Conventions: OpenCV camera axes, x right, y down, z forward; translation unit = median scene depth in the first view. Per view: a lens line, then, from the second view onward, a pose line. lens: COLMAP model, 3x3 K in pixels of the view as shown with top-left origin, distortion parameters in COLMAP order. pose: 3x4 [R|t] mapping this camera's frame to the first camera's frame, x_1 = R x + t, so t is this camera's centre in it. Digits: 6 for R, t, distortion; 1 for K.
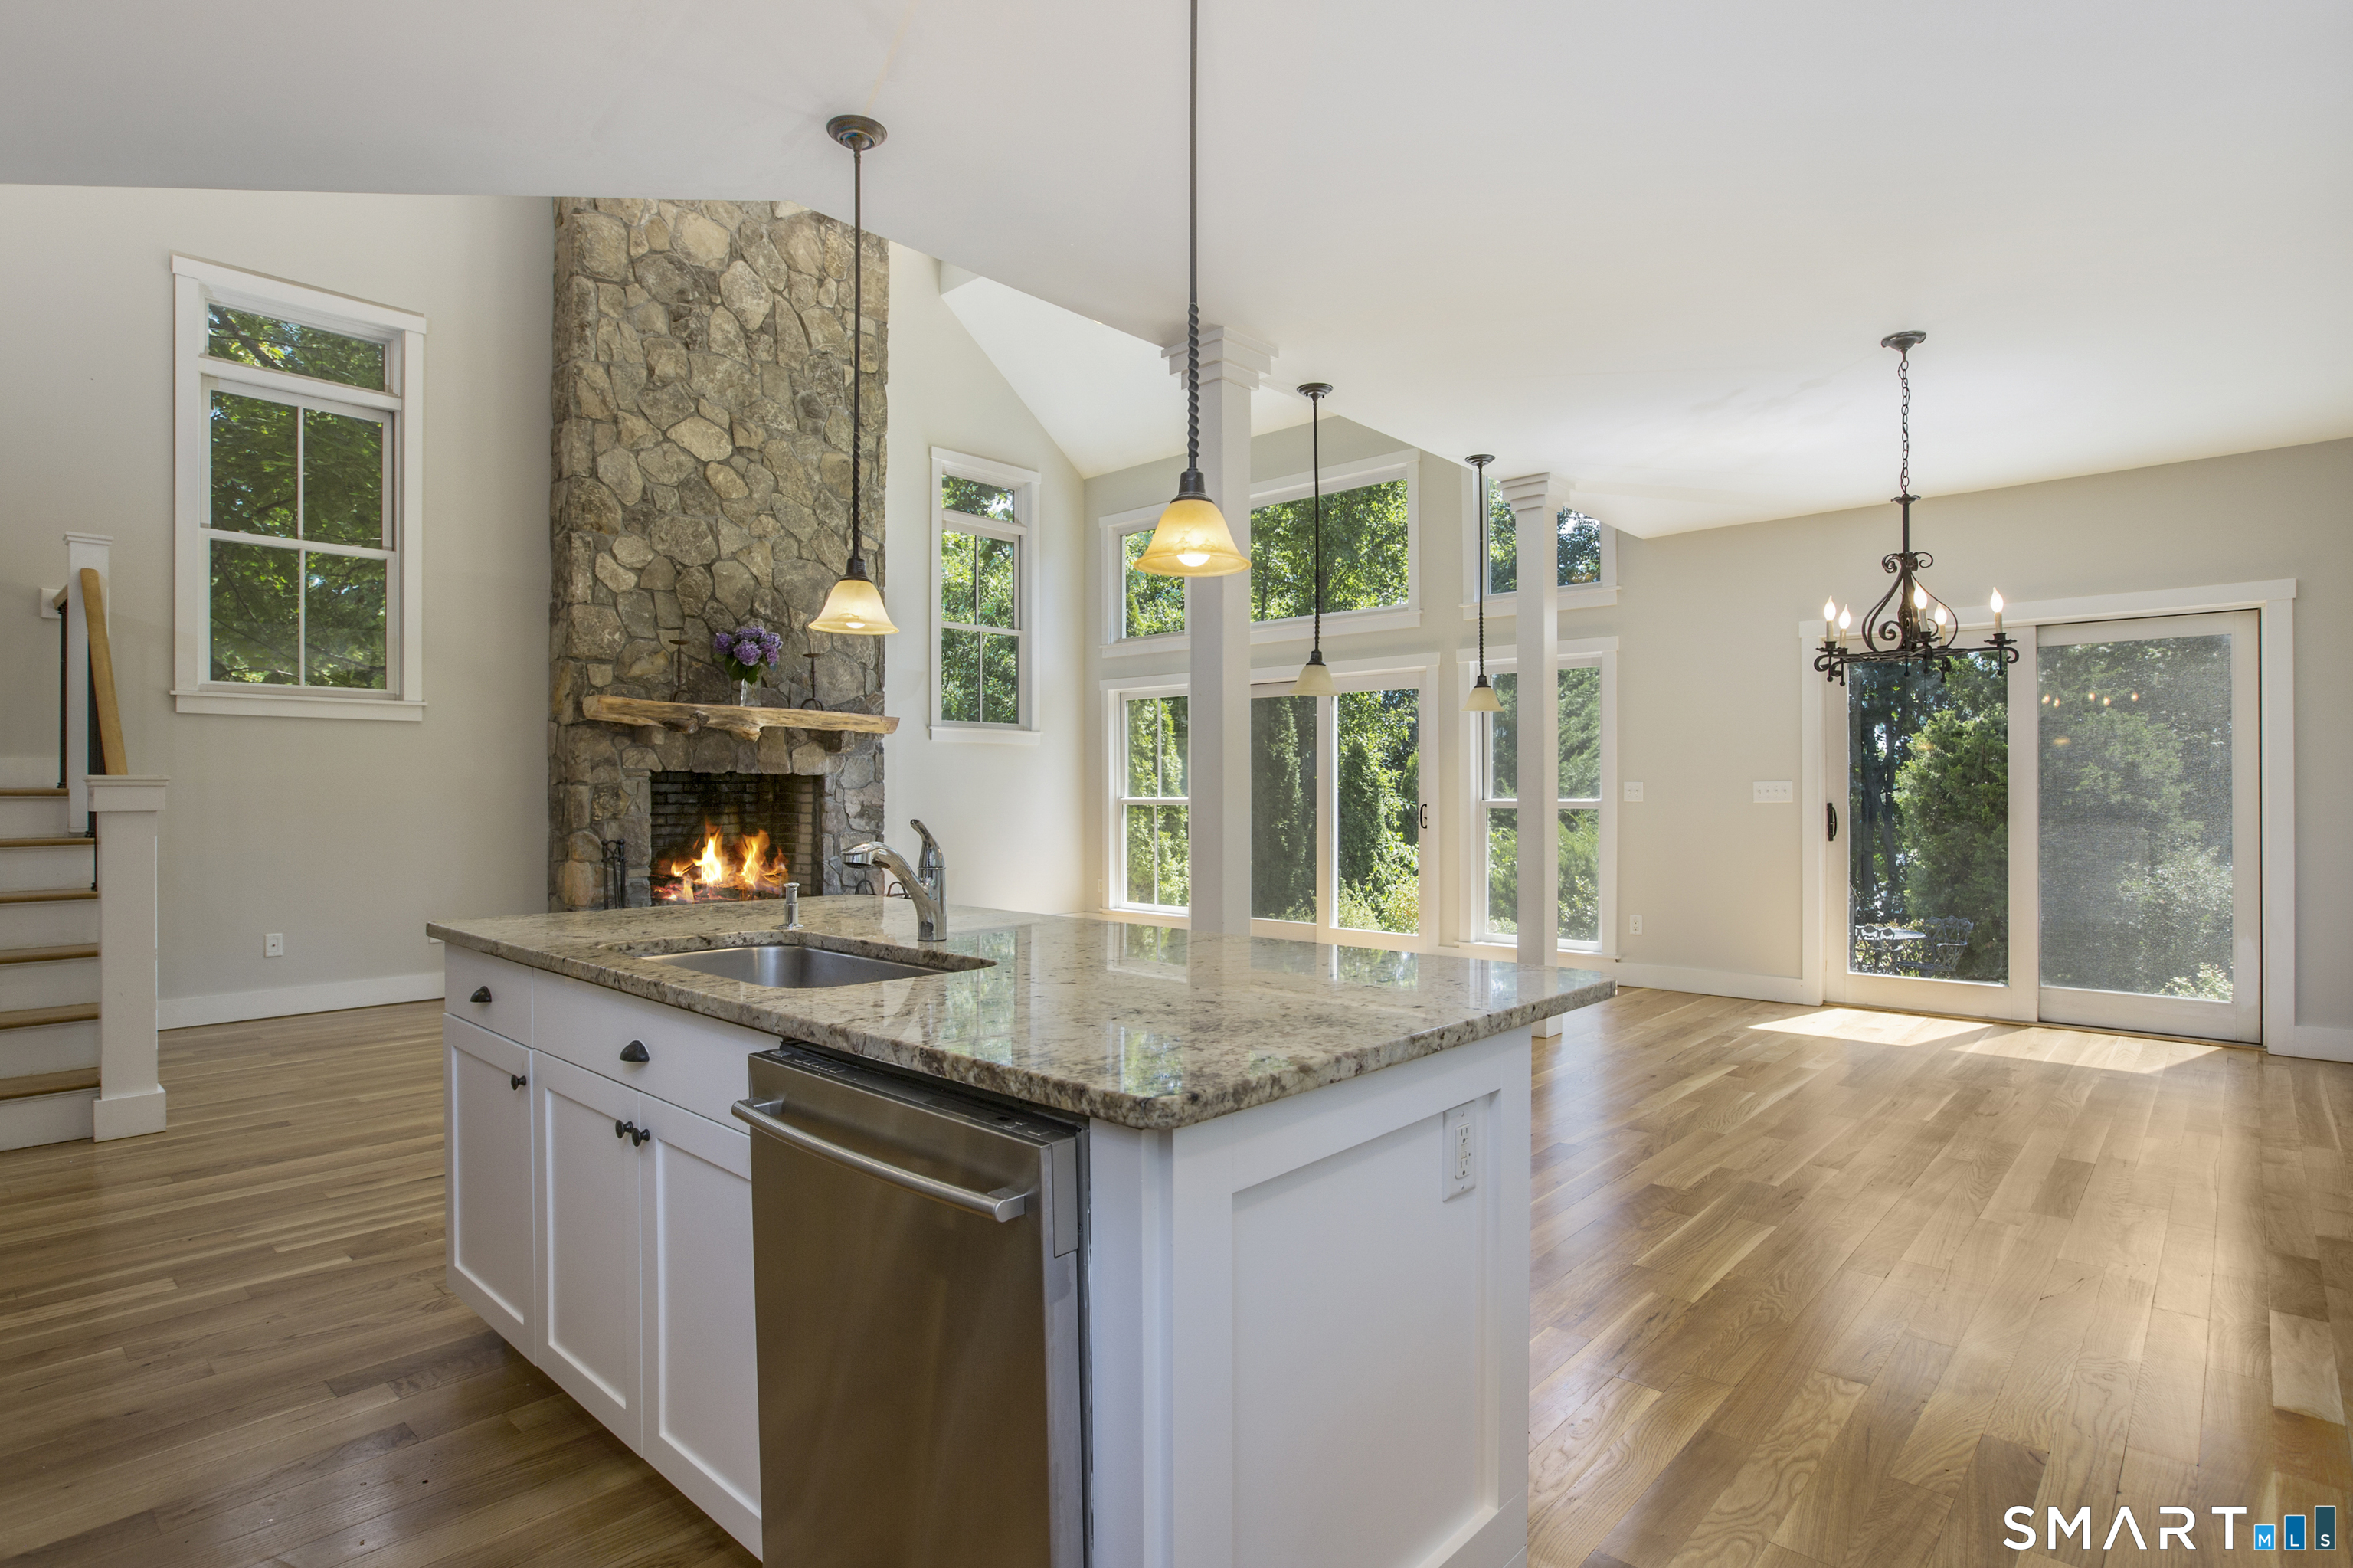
lens RADIAL K [[1166.3, 0, 1215.1], [0, 1166.3, 782.3], [0, 0, 1]] dist [-0.030052, 0.000462]
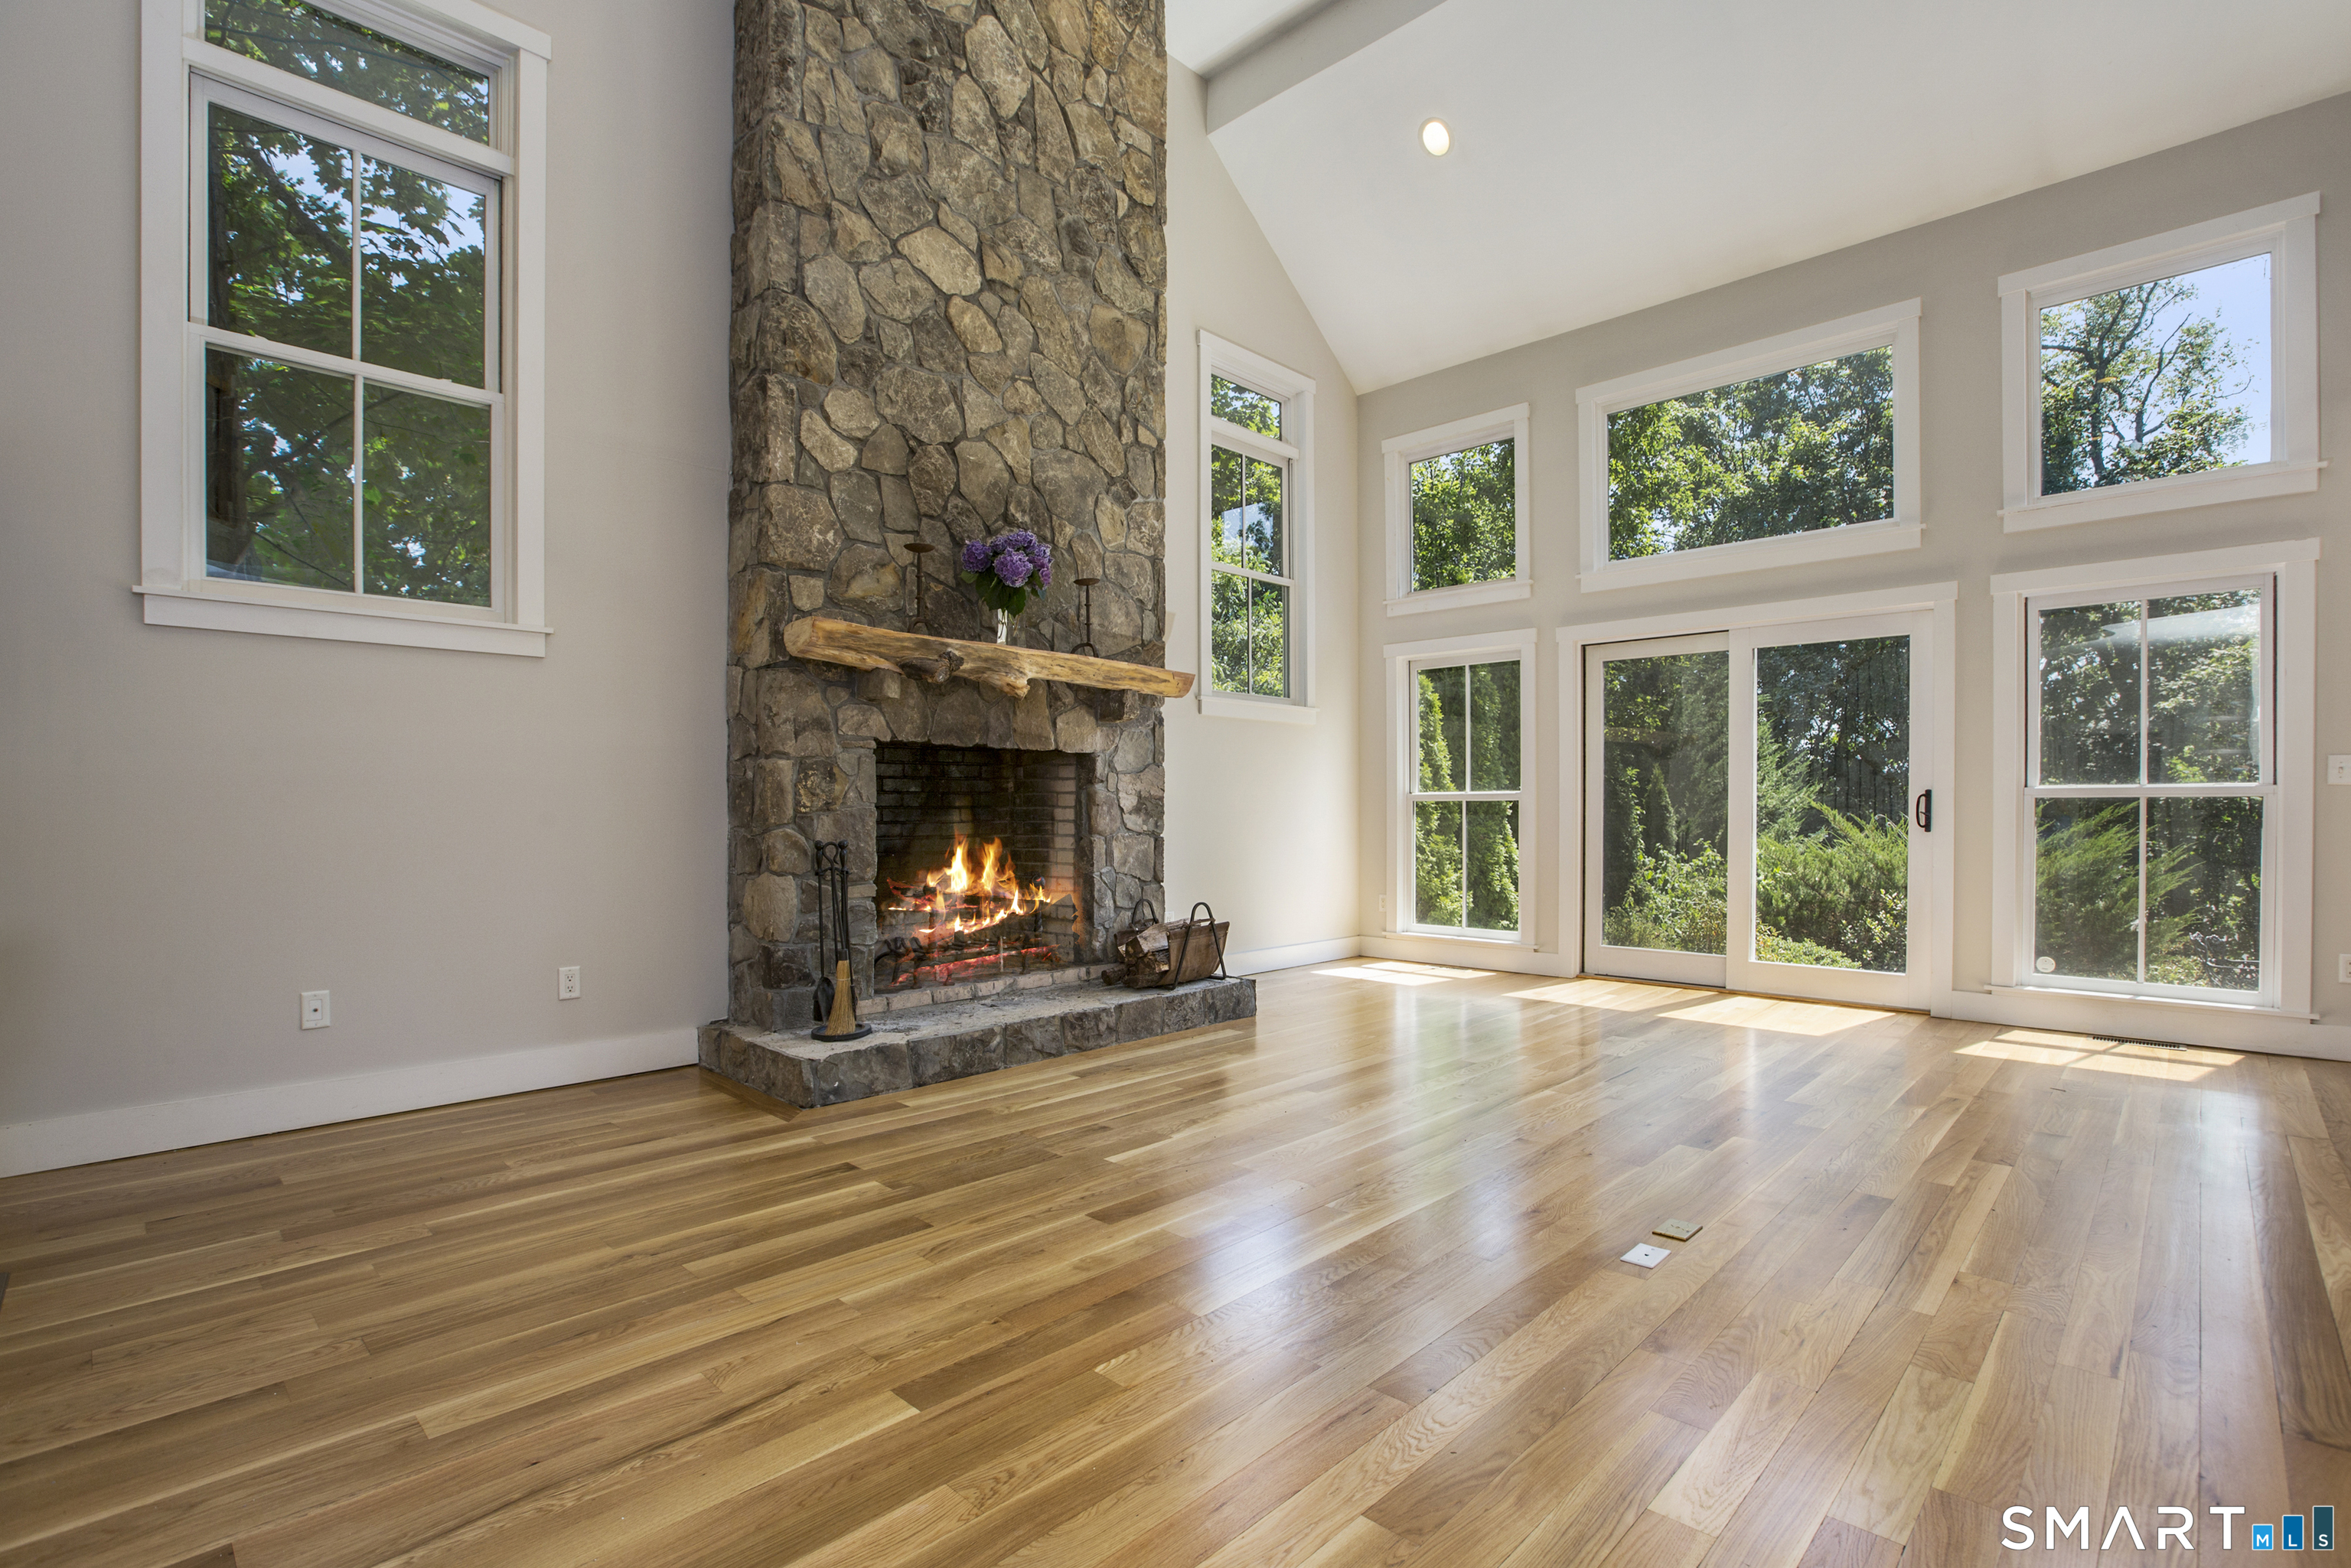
lens RADIAL K [[1083.2, 0, 1222.5], [0, 1083.2, 804.8], [0, 0, 1]] dist [-0.030312, 0.001452]
pose [[0.999237, 0.000531, -0.039048, -0.255171], [-0.000246, 0.999973, 0.007297, 0.022830], [0.039051, -0.007281, 0.999211, 0.369956]]
